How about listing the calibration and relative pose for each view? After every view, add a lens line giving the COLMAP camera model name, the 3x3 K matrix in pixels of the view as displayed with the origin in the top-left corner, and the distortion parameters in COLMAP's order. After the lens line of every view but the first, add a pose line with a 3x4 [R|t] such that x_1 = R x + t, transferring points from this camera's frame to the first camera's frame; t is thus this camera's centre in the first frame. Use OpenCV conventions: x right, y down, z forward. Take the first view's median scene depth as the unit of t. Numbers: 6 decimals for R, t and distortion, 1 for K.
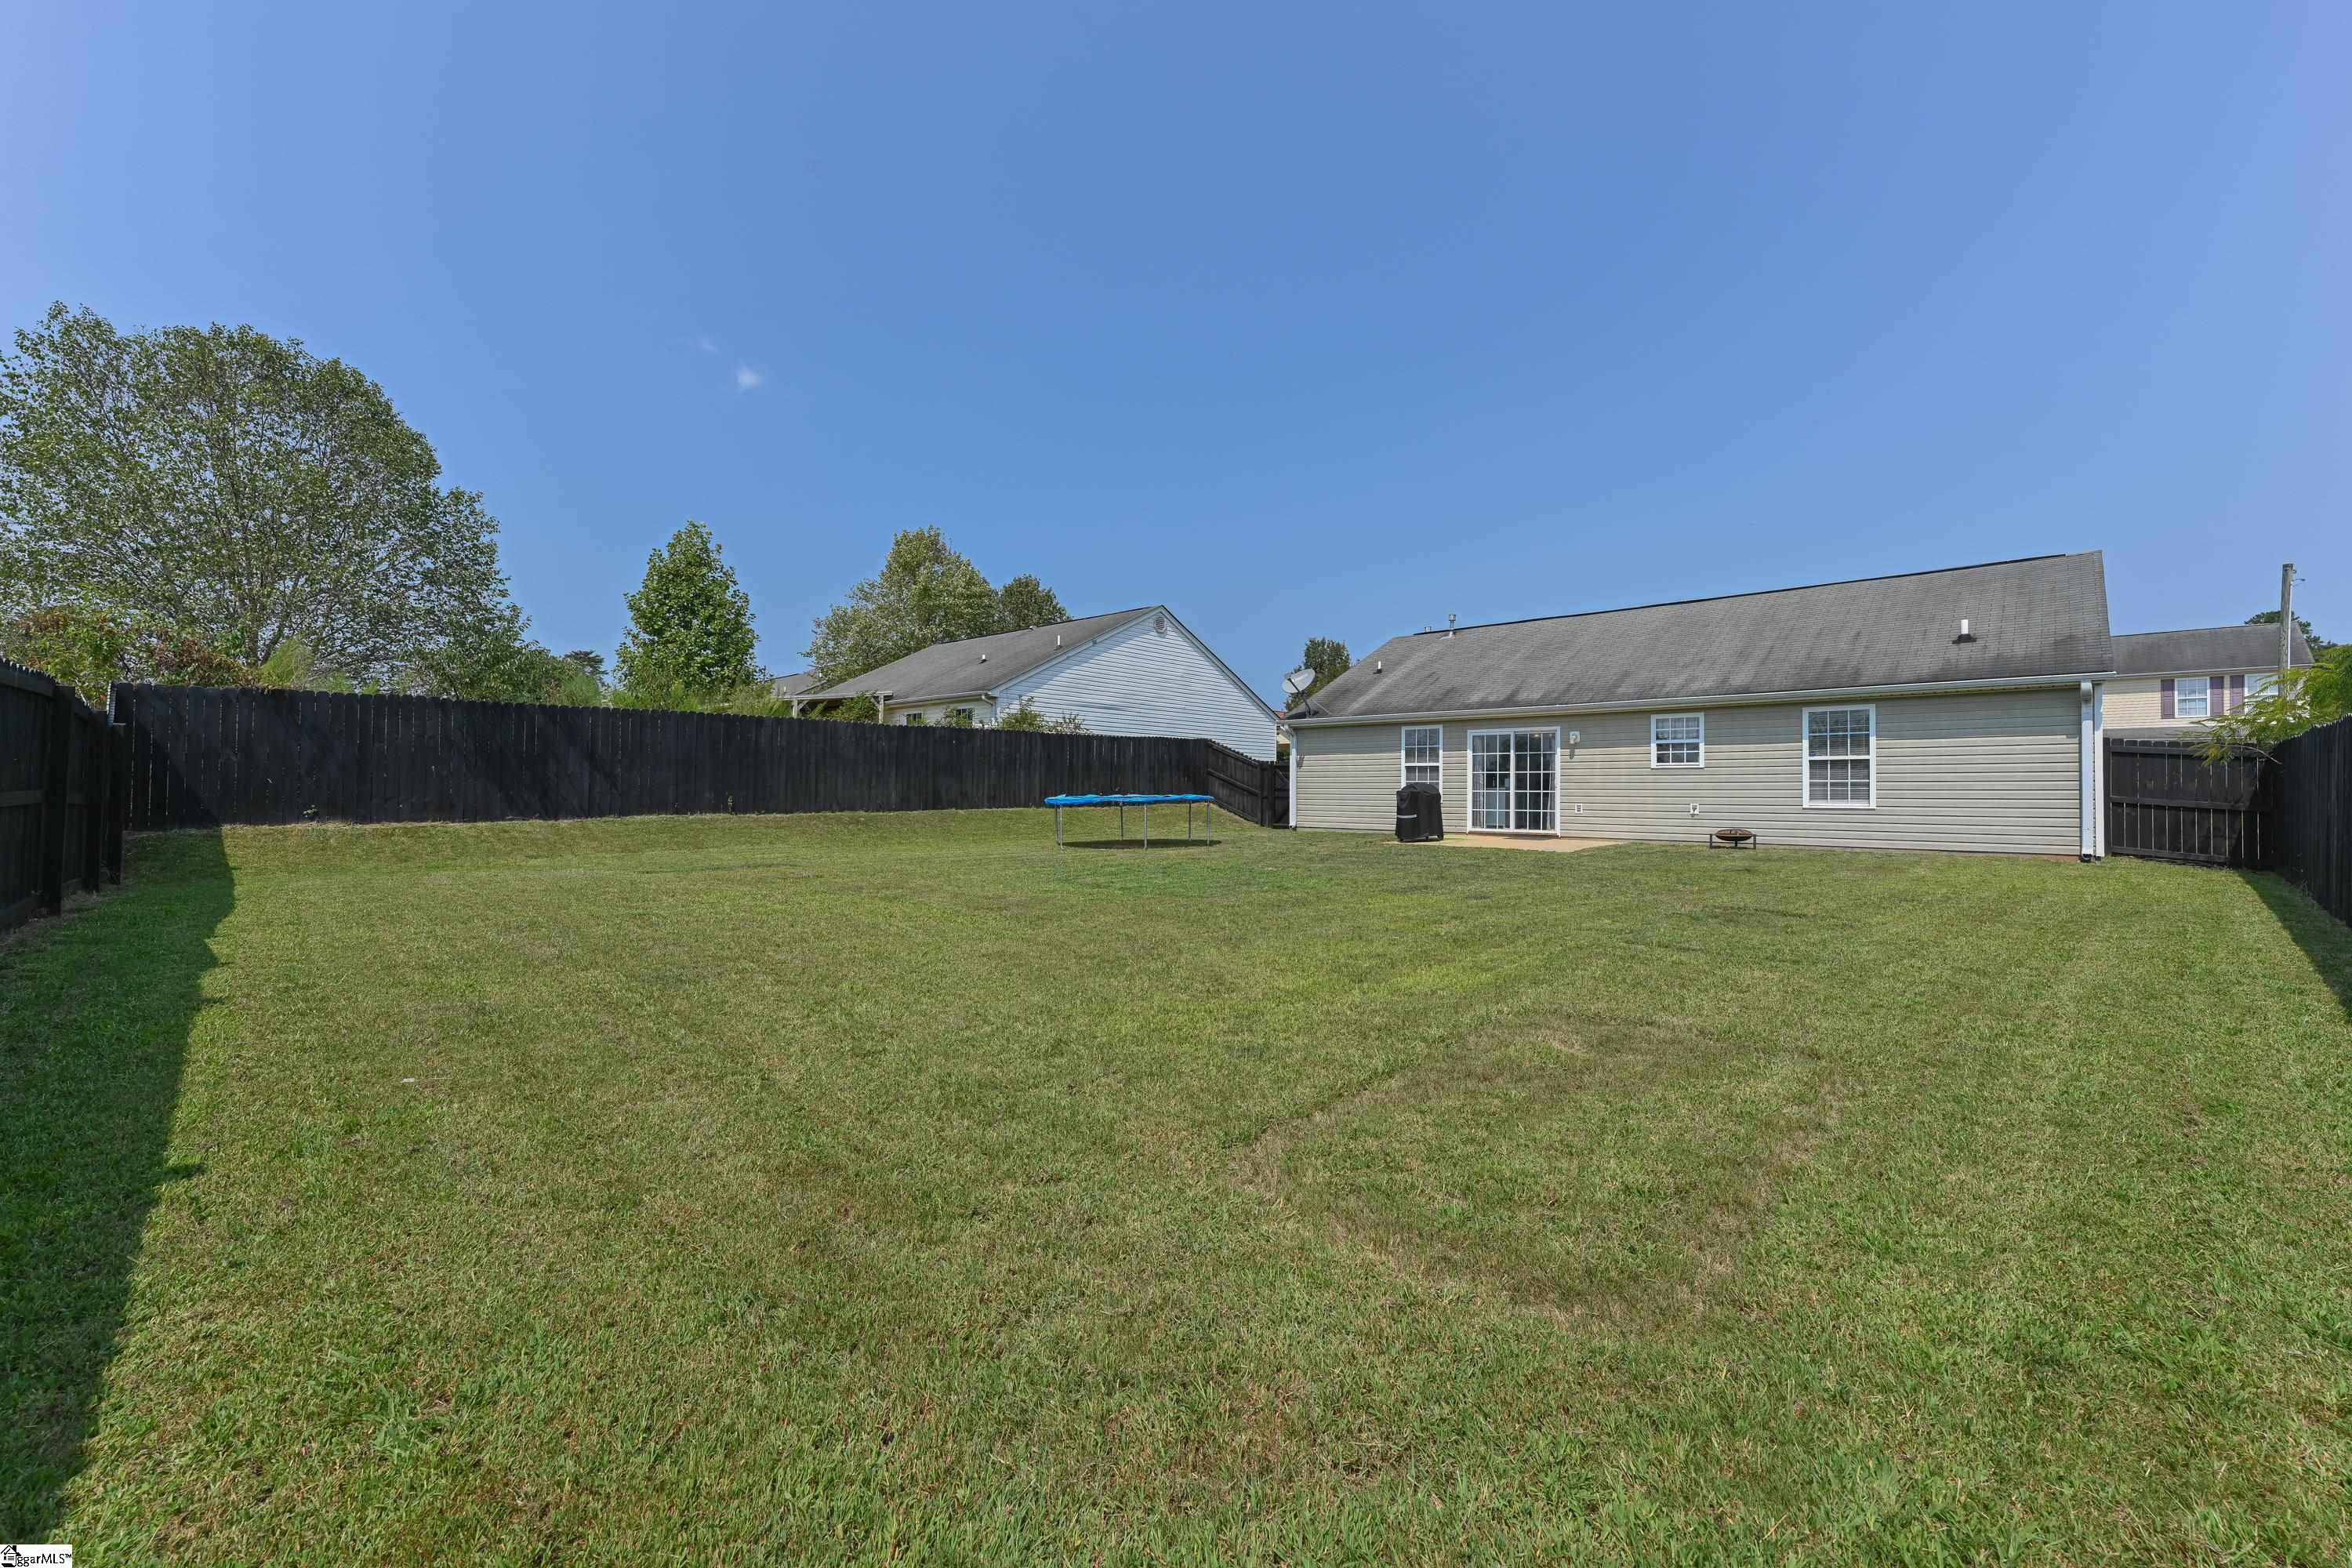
lens RADIAL K [[943.3, 0, 1172.0], [0, 943.3, 786.8], [0, 0, 1]] dist [0.001347, -0.000763]
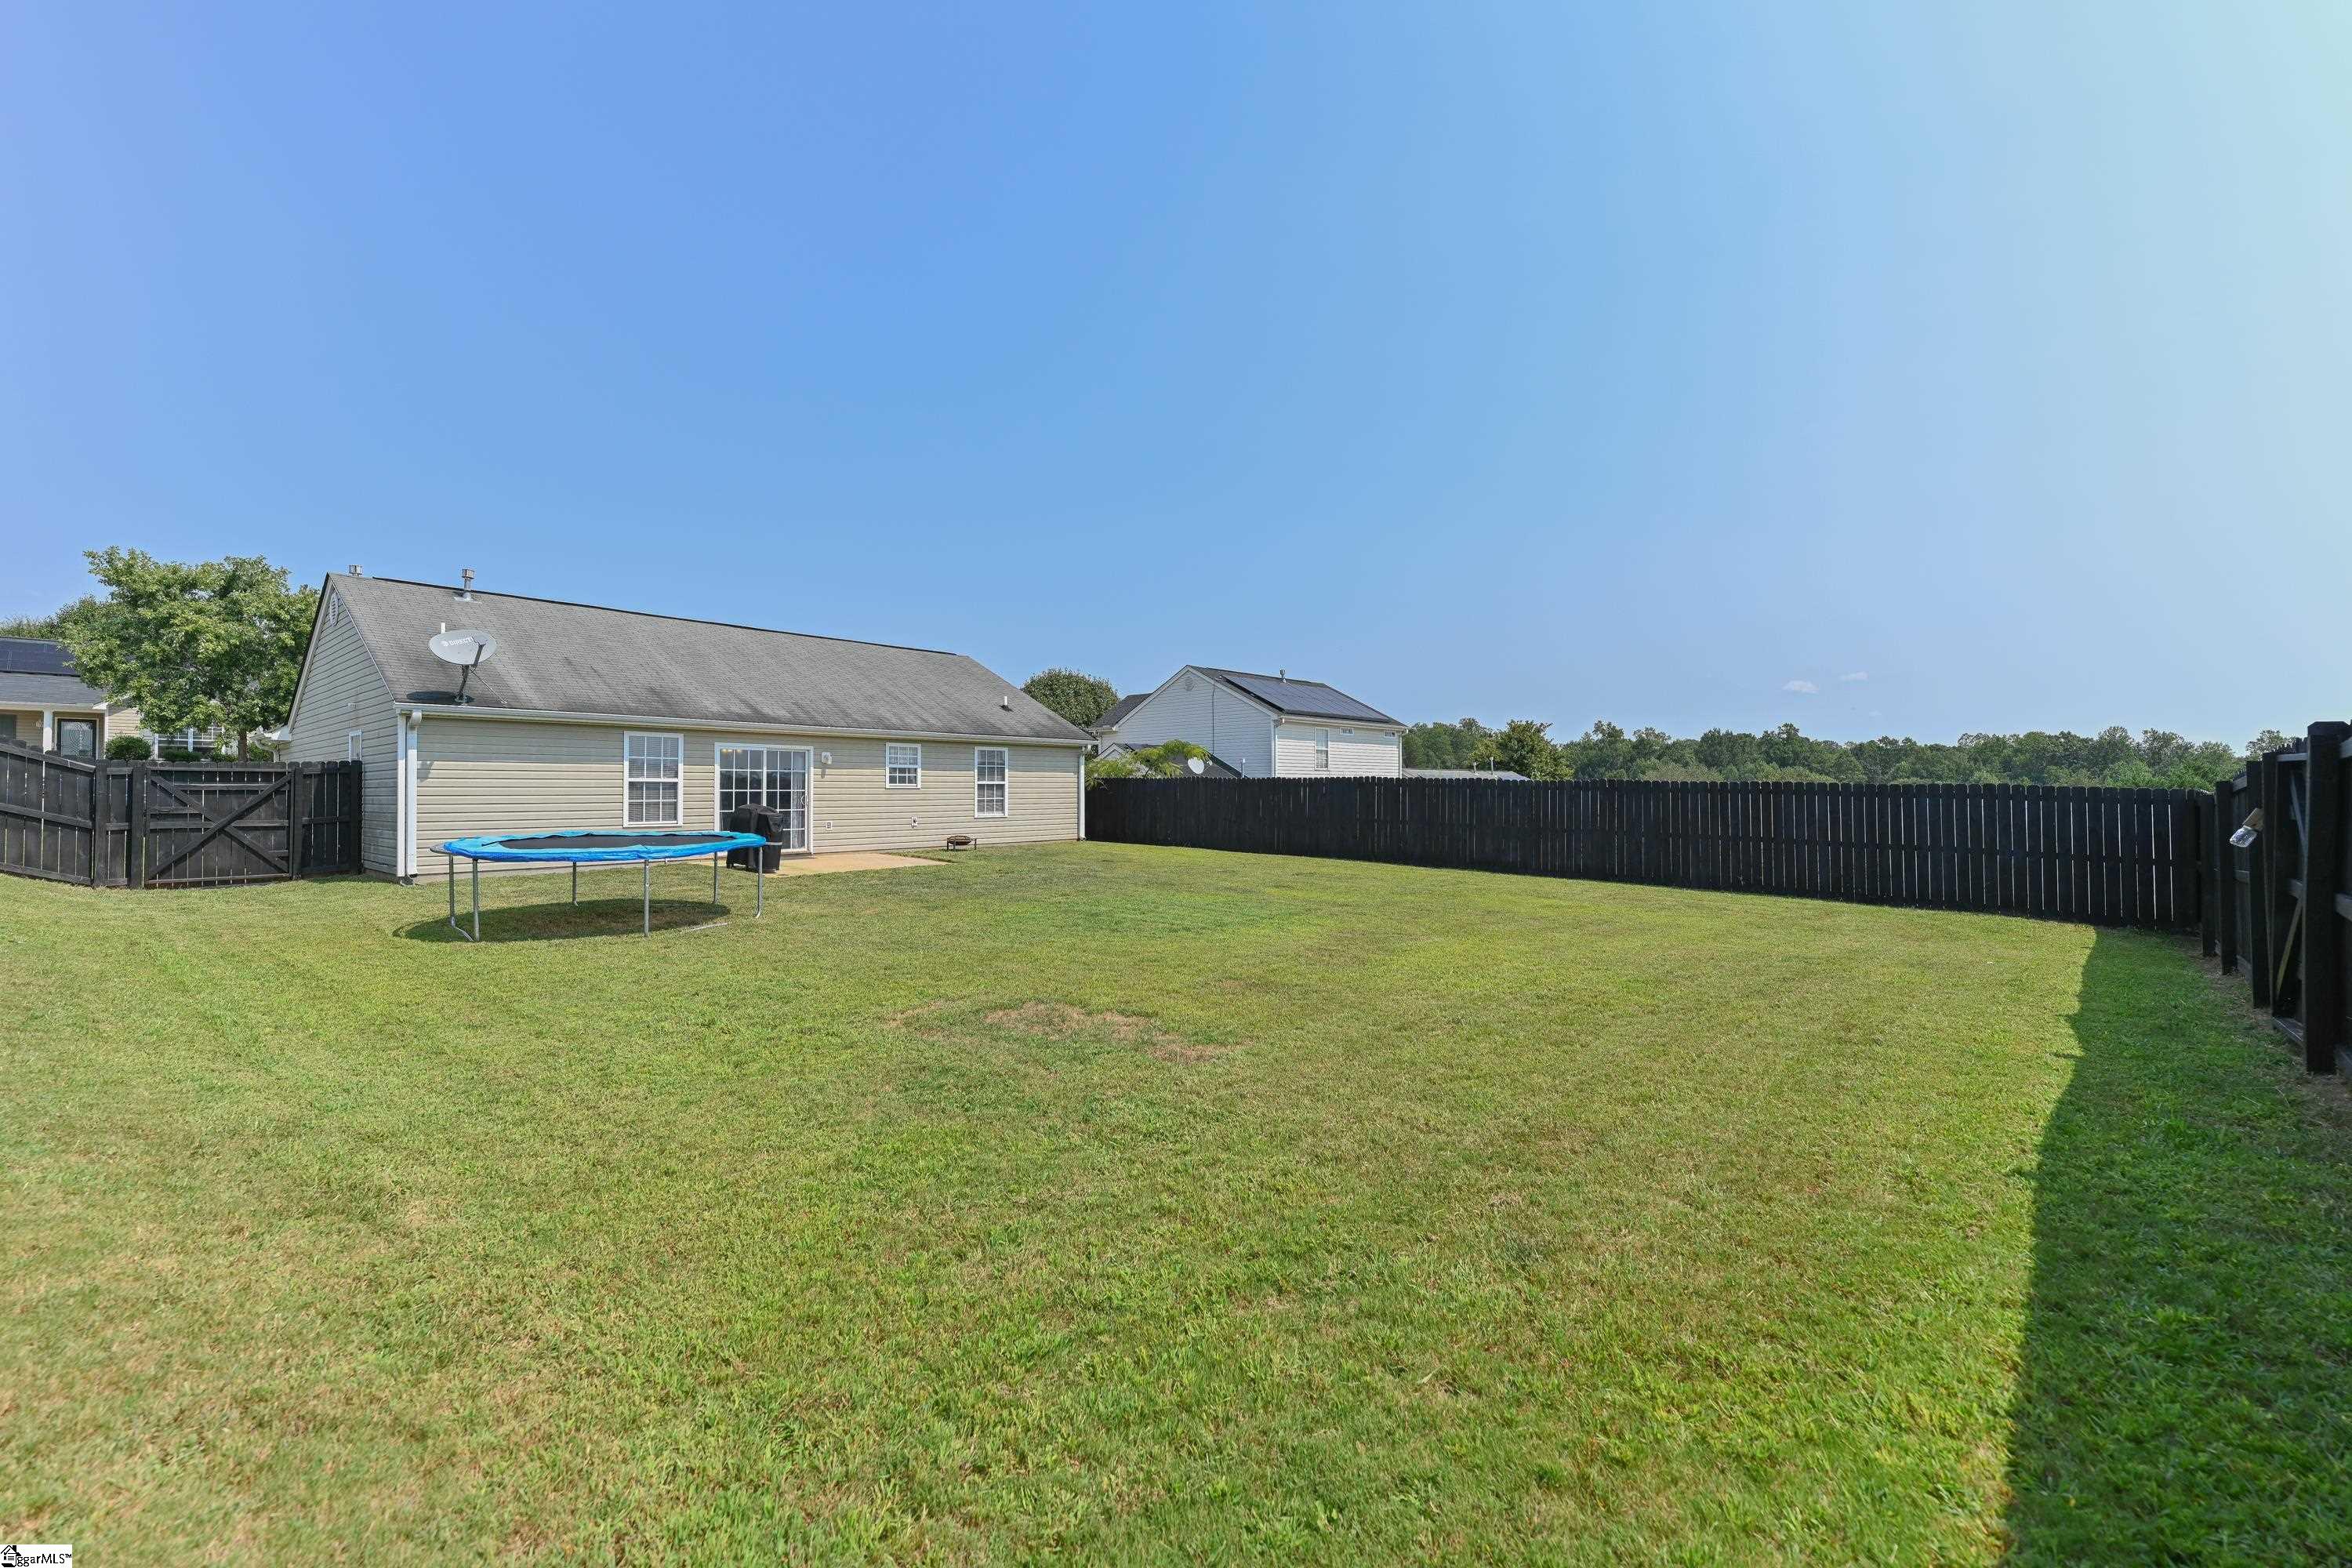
lens RADIAL K [[943.3, 0, 1175.0], [0, 943.3, 777.2], [0, 0, 1]] dist [0.001347, -0.000763]
pose [[-0.051768, 0.022488, 0.998406, -0.625751], [0.012130, 0.999687, -0.021887, -0.003210], [-0.998585, 0.010978, -0.052025, 0.657178]]
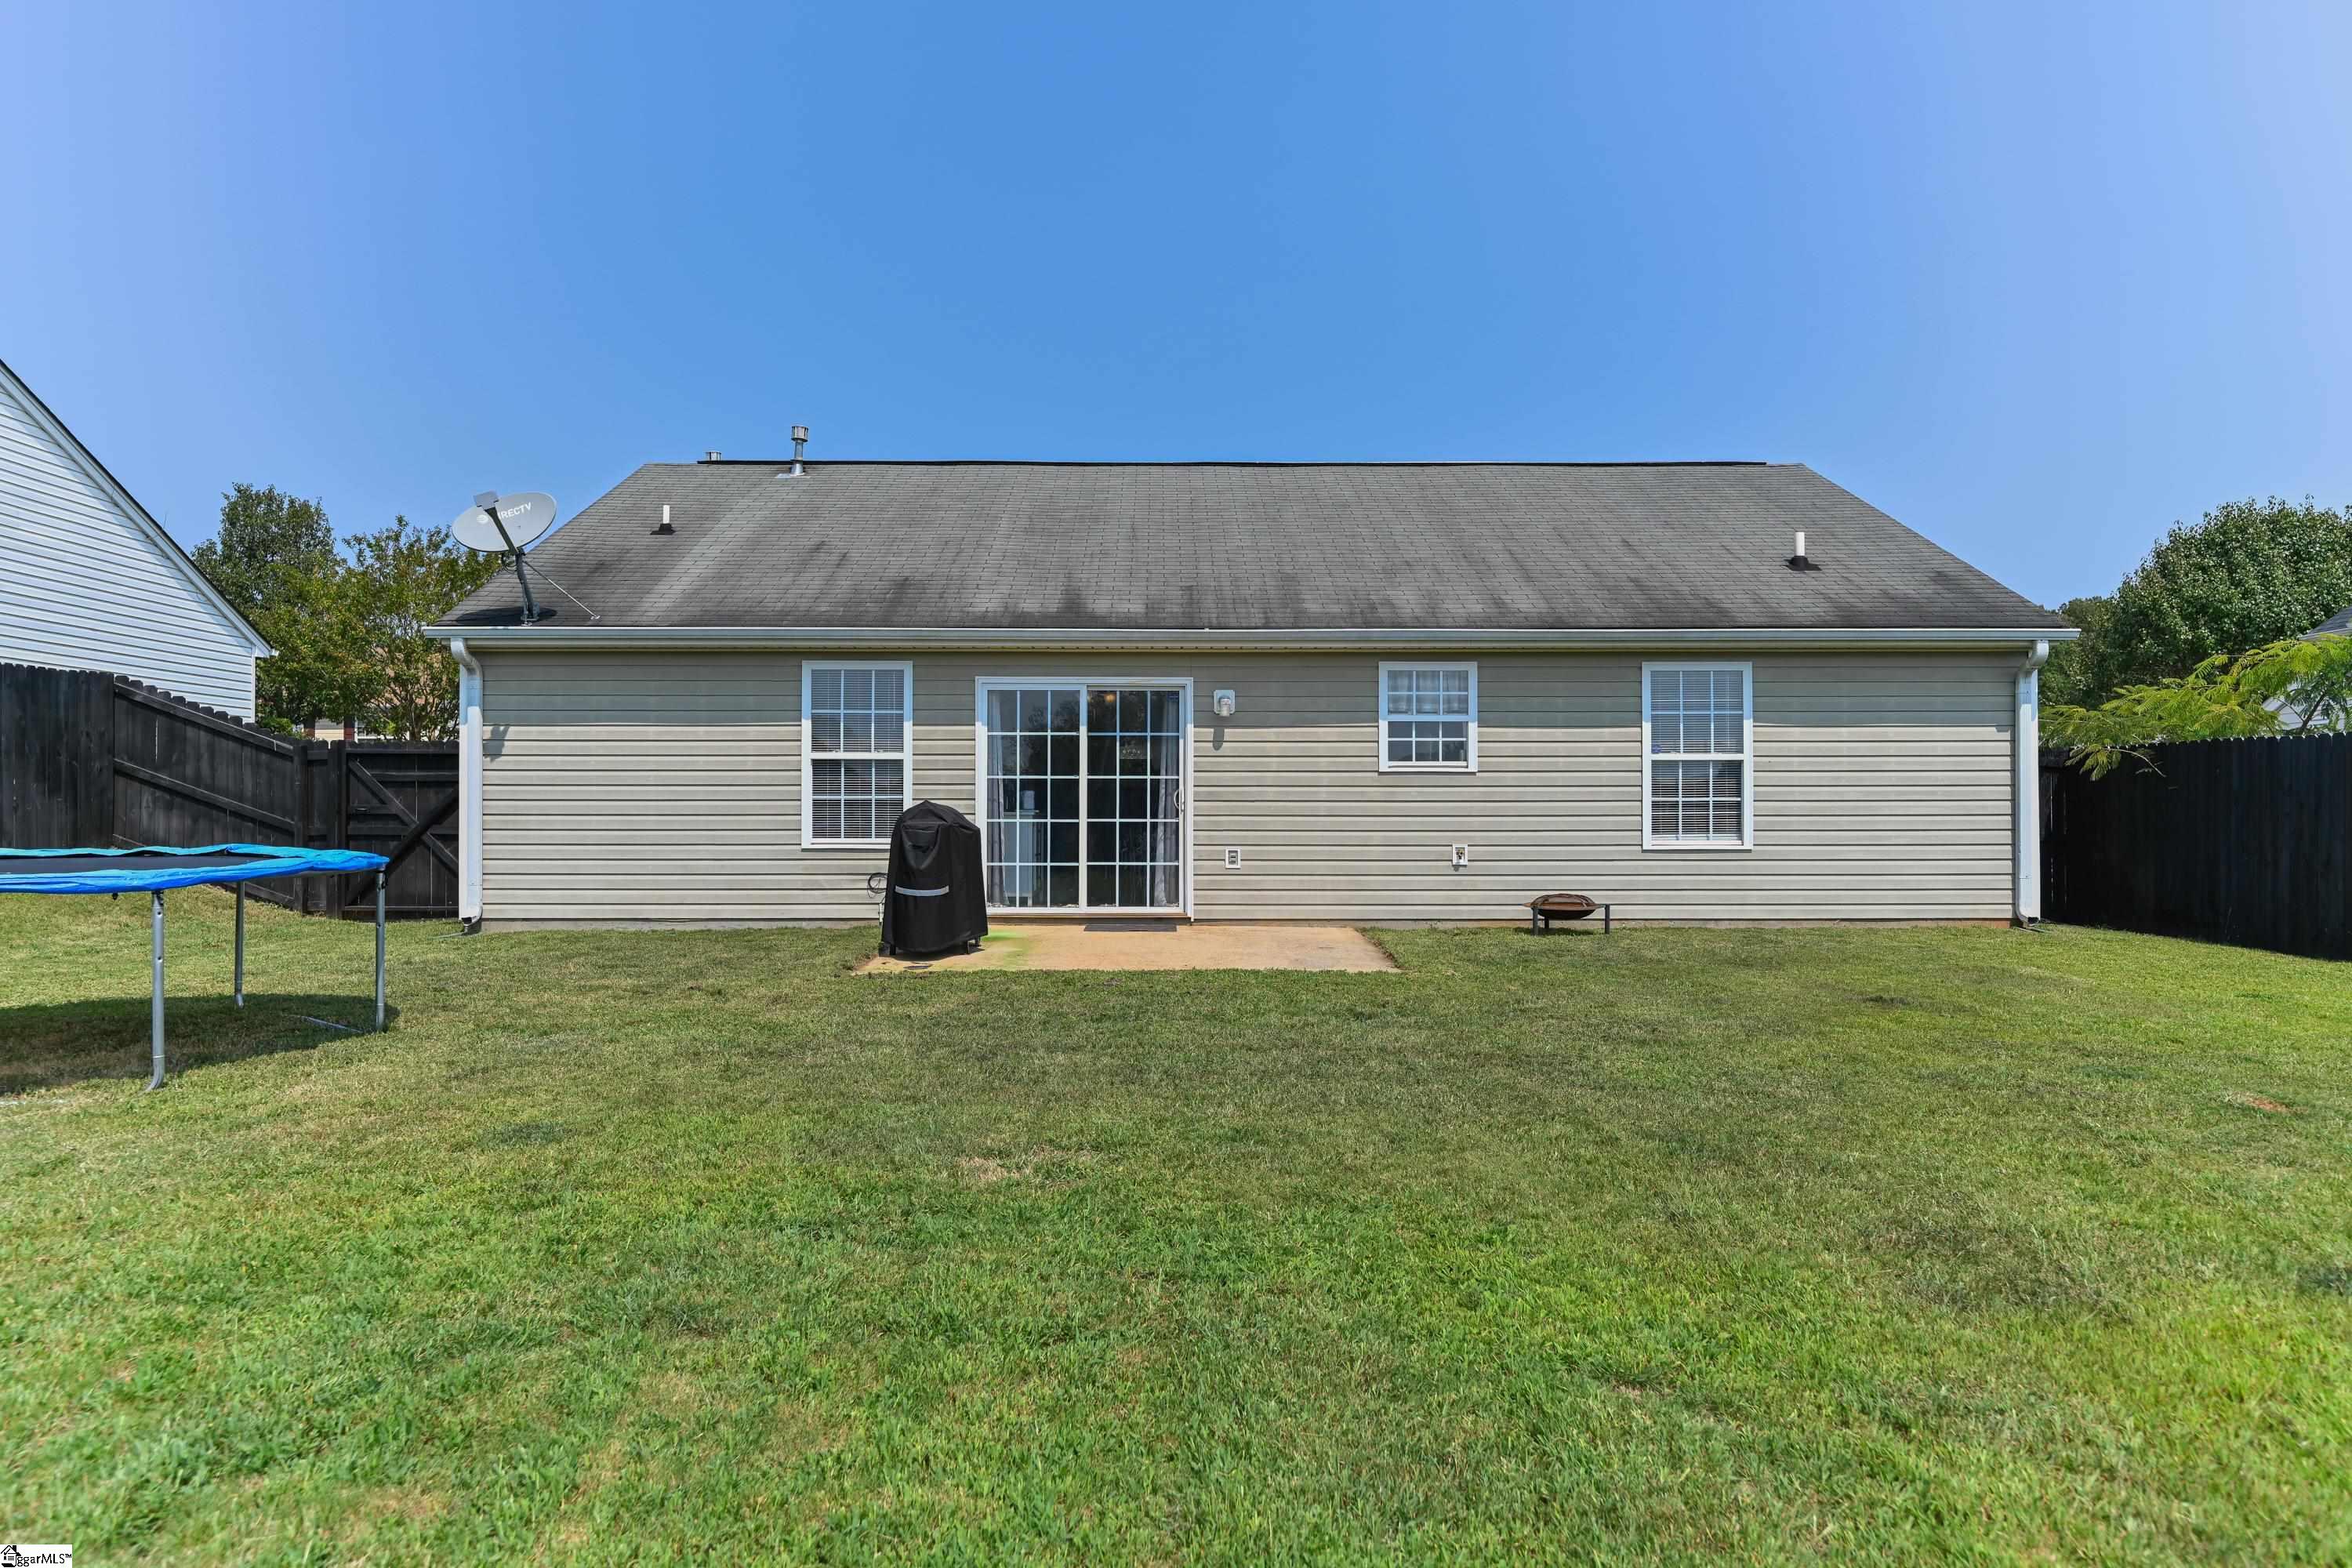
lens RADIAL K [[1514.1, 0, 1105.0], [0, 1514.1, 796.2], [0, 0, 1]] dist [-0.009156, 0.000091]
pose [[0.721637, 0.010069, 0.692198, -0.122221], [0.000660, 0.999884, -0.015233, 0.004224], [-0.692271, 0.011450, 0.721547, 0.501129]]
